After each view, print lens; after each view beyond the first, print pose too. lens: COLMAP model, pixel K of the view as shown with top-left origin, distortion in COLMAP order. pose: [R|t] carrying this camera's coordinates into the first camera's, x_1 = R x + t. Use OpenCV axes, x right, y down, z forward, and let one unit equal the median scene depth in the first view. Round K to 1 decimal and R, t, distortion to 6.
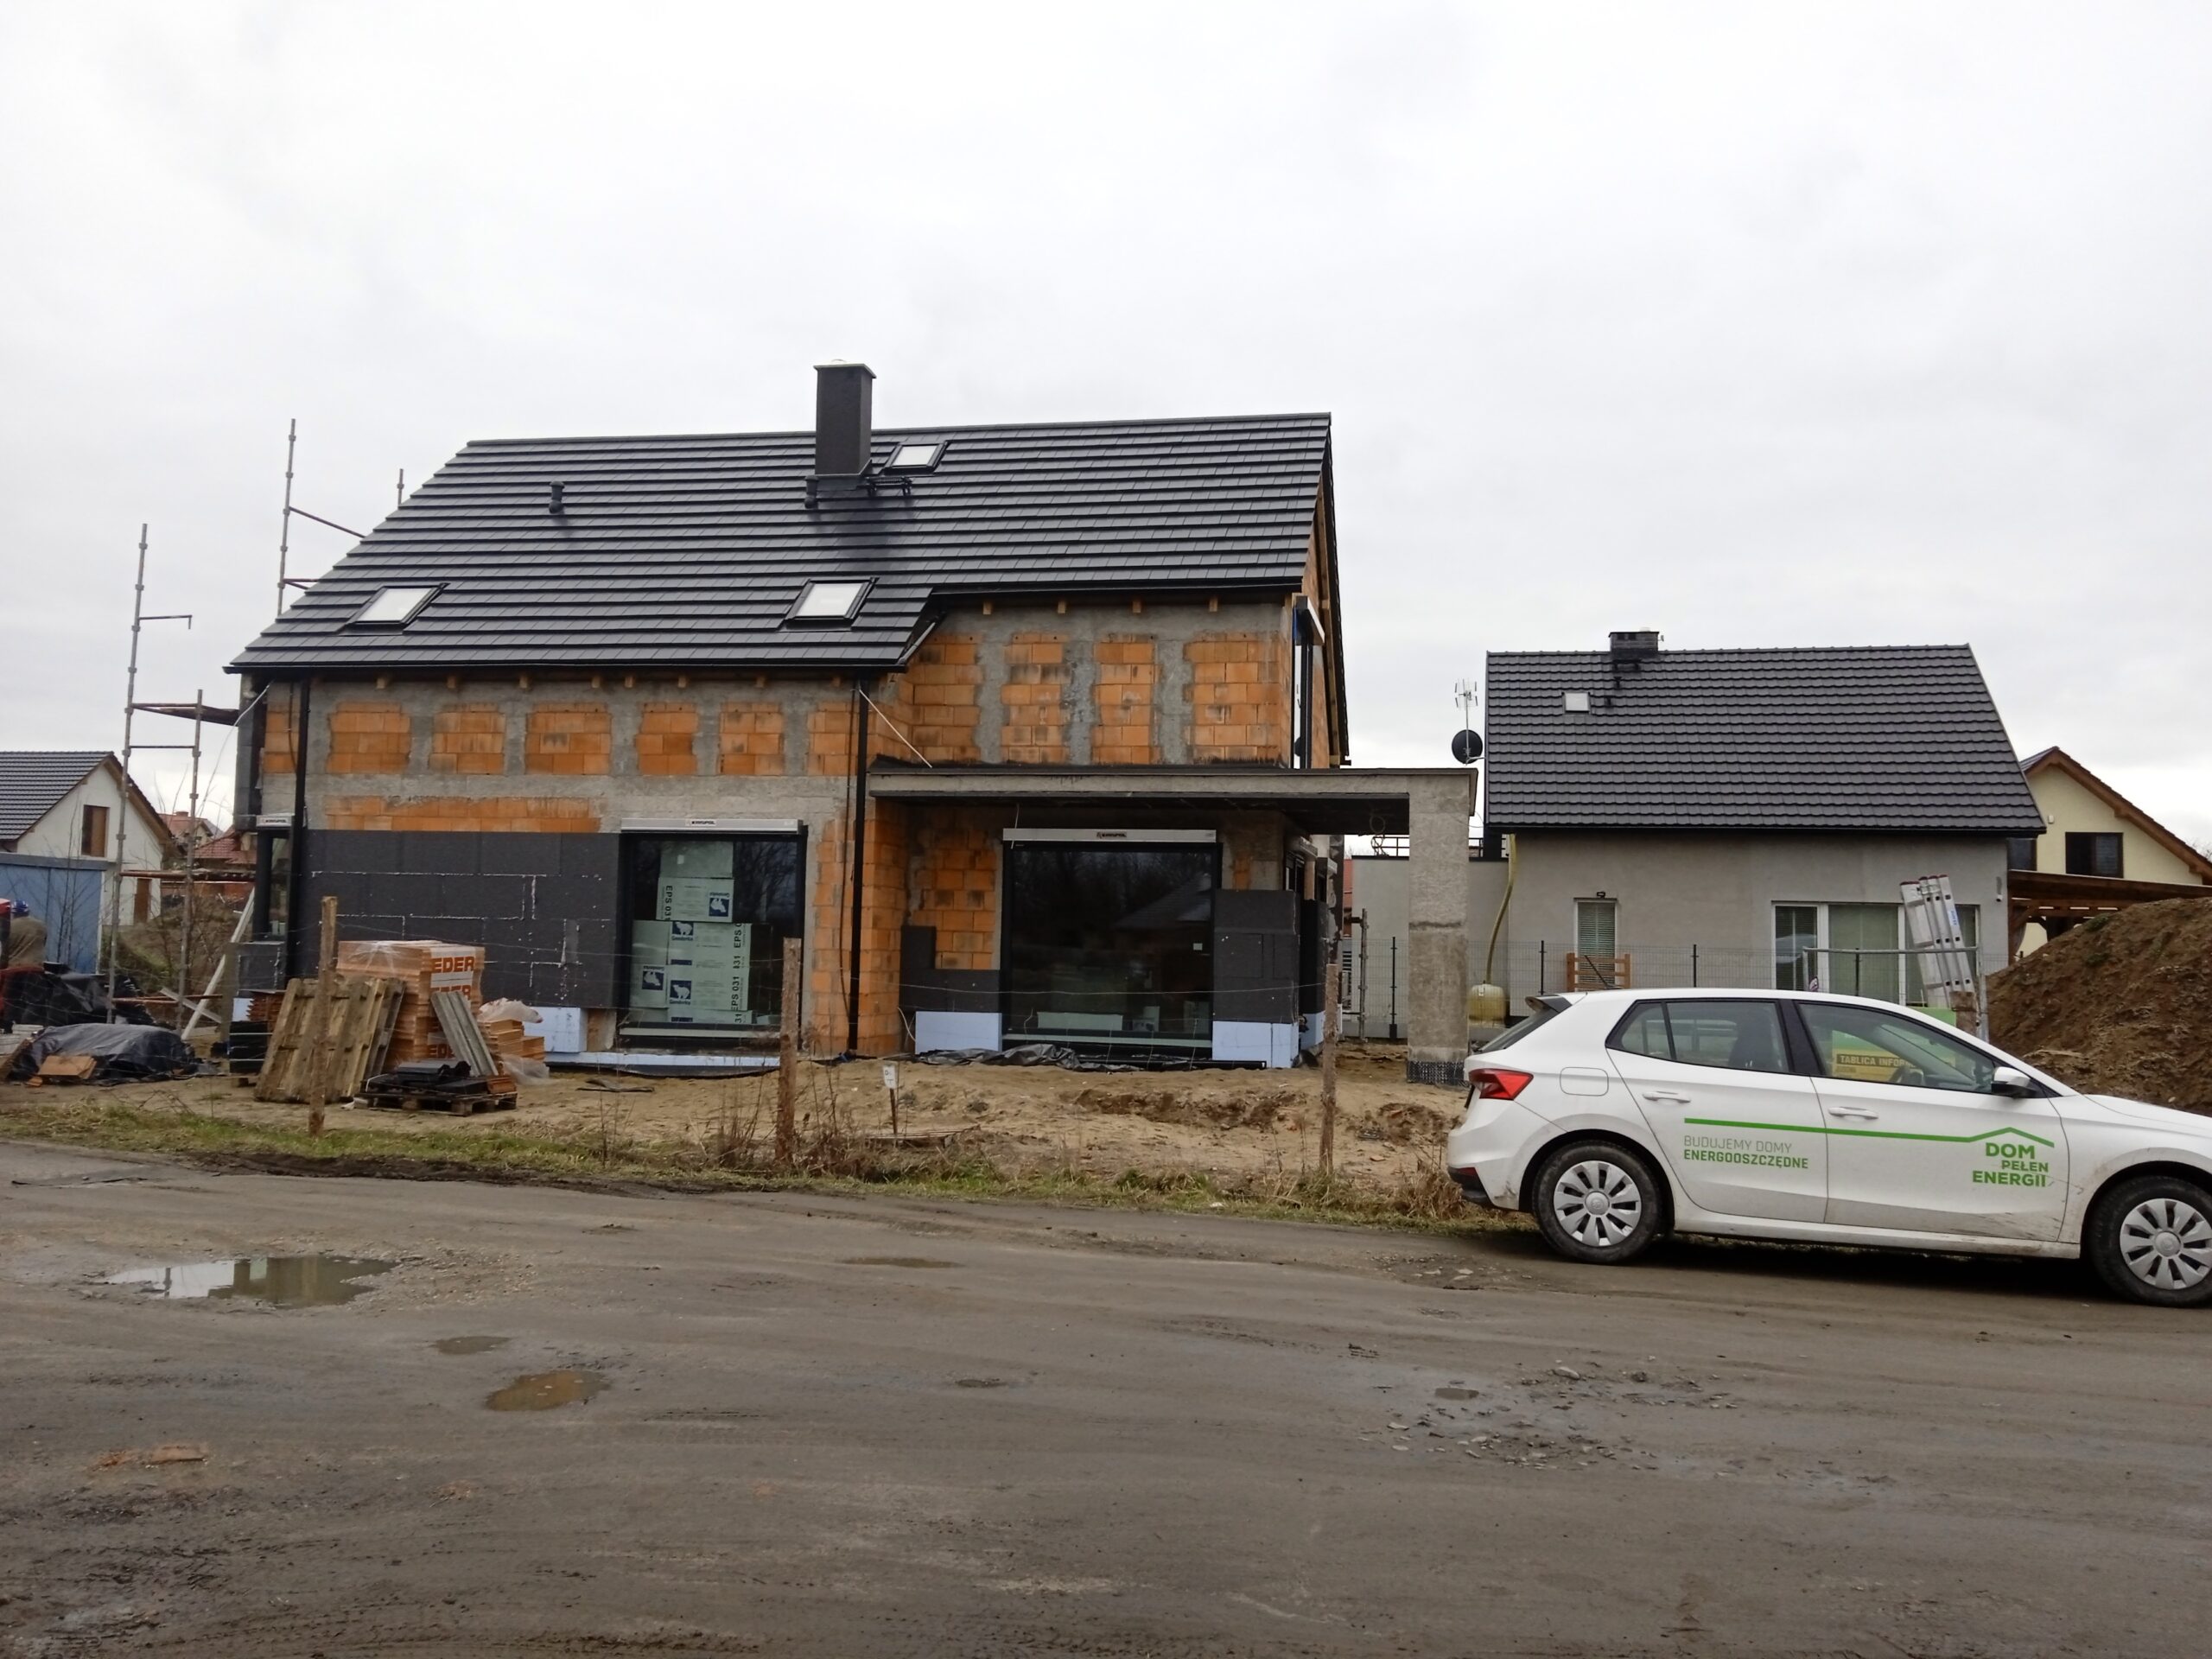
lens RADIAL K [[1784.8, 0, 1106.0], [0, 1784.8, 829.5], [0, 0, 1]] dist [0.062821, -0.001736]
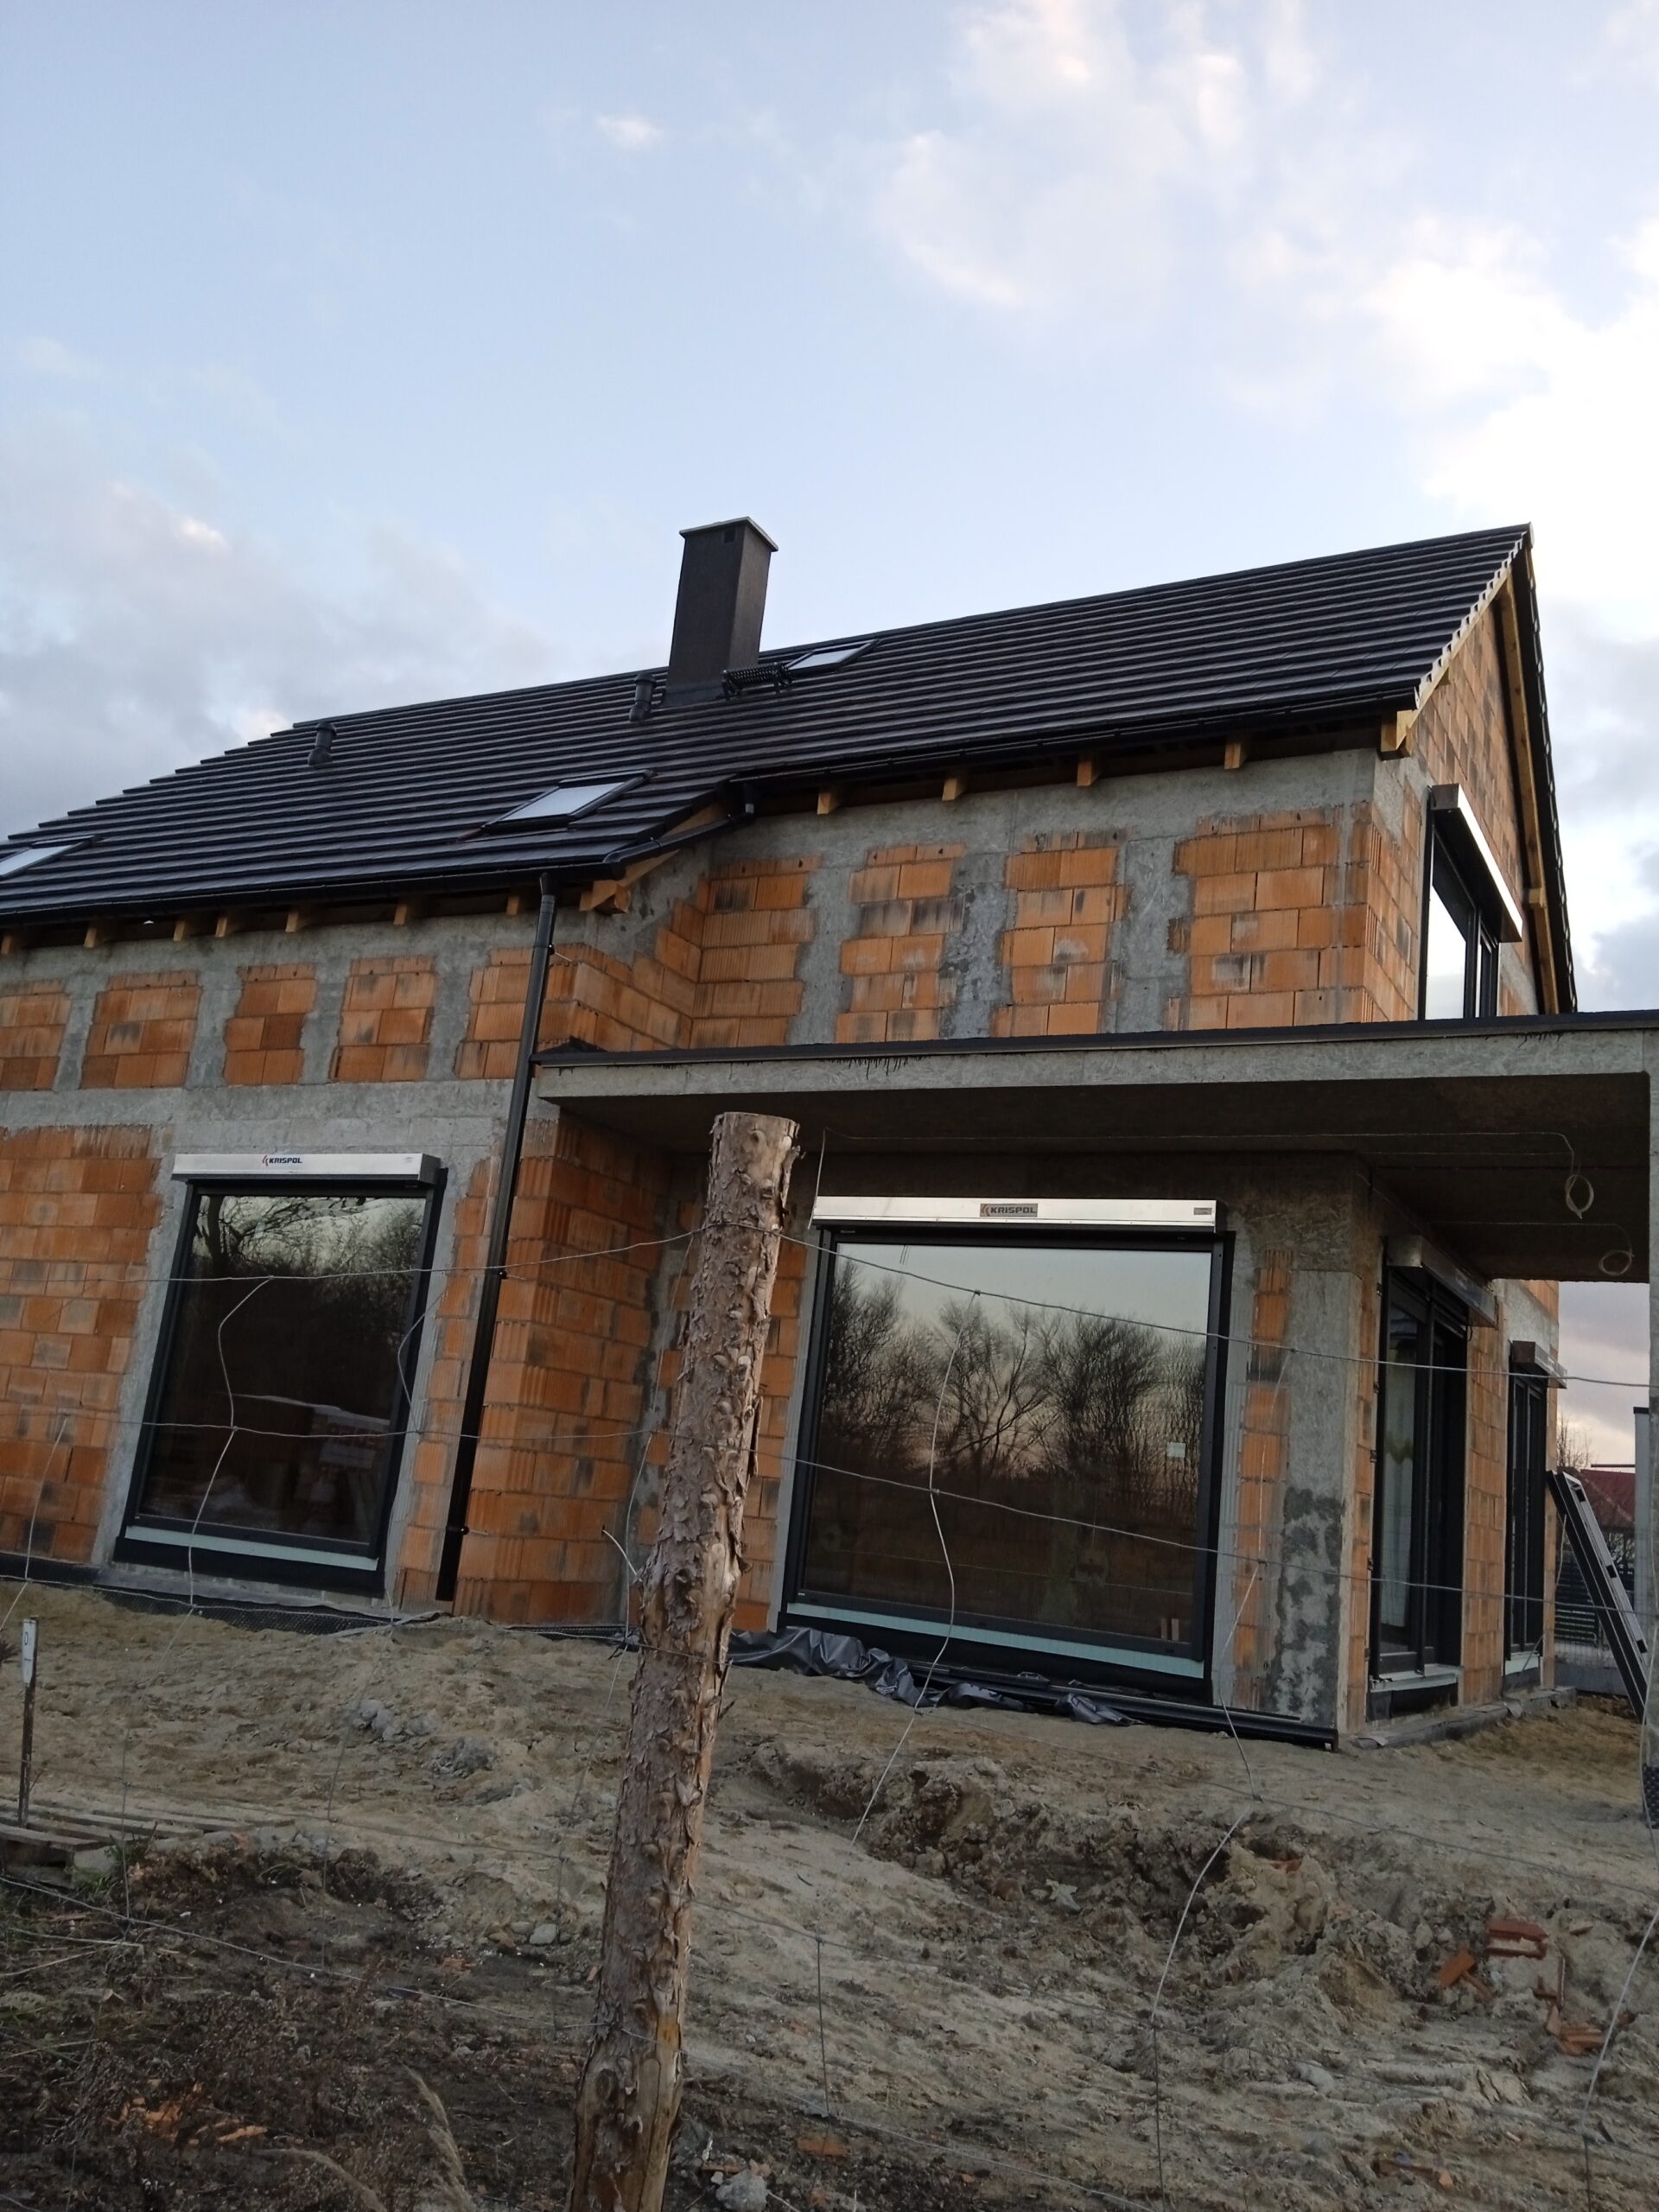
lens RADIAL K [[1784.8, 0, 829.5], [0, 1784.8, 1106.0], [0, 0, 1]] dist [0.062821, -0.001736]
pose [[0.951080, 0.012301, -0.308700, 0.107587], [-0.065930, 0.984271, -0.163904, 0.058702], [0.301829, 0.176239, 0.936931, 0.507397]]
